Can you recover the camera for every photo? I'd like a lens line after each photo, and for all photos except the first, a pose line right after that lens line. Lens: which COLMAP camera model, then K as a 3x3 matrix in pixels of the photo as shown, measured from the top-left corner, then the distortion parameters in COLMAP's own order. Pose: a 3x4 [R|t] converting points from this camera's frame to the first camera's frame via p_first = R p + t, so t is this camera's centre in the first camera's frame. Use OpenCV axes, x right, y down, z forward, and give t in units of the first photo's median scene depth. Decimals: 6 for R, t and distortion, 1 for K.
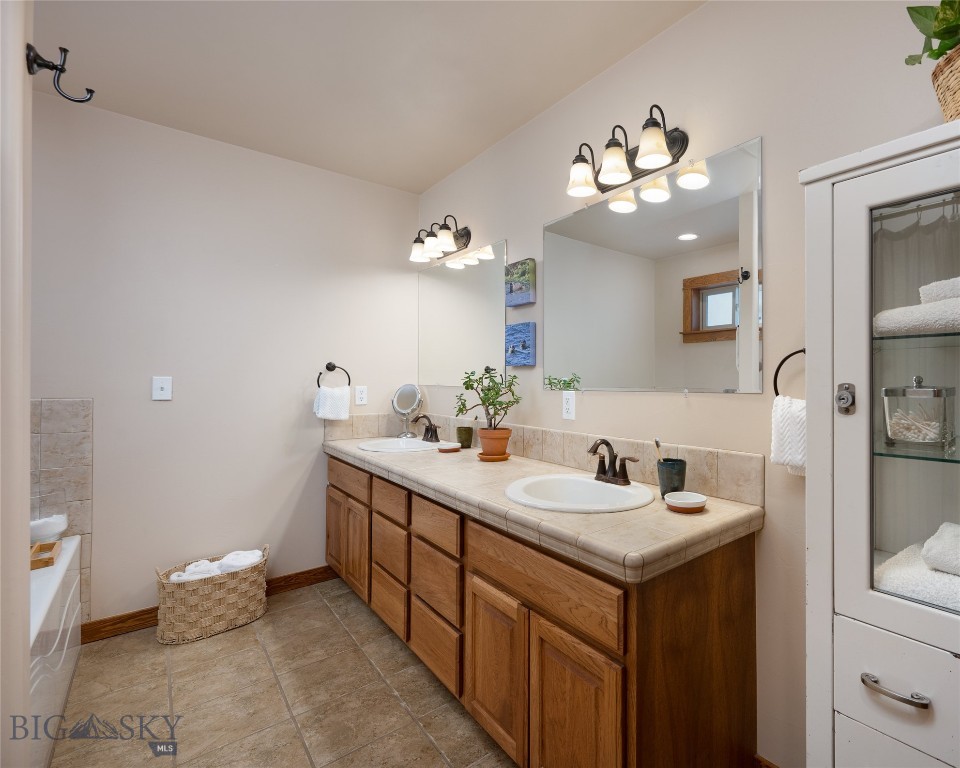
lens RADIAL K [[448.8, 0, 479.2], [0, 448.8, 377.3], [0, 0, 1]] dist [-0.003561, -0.000457]
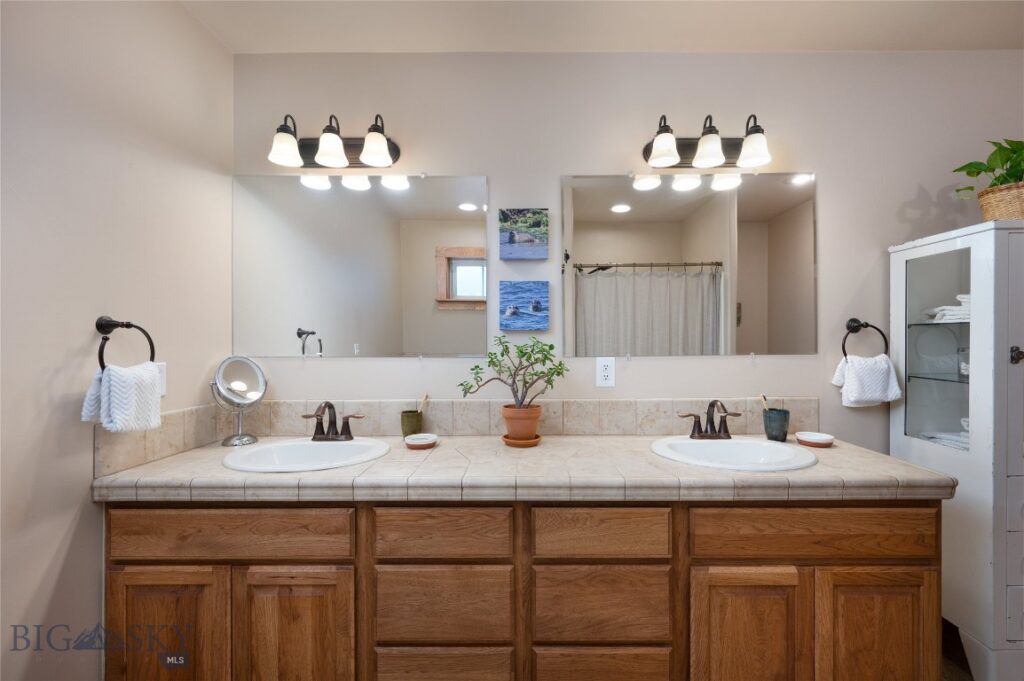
lens RADIAL K [[461.3, 0, 512.0], [0, 461.3, 340.5], [0, 0, 1]] dist [-0.002504, -0.000284]
pose [[0.623244, -0.002822, 0.782022, -0.589794], [0.003995, 0.999992, 0.000425, -0.005904], [-0.782017, 0.002860, 0.623250, 0.446407]]
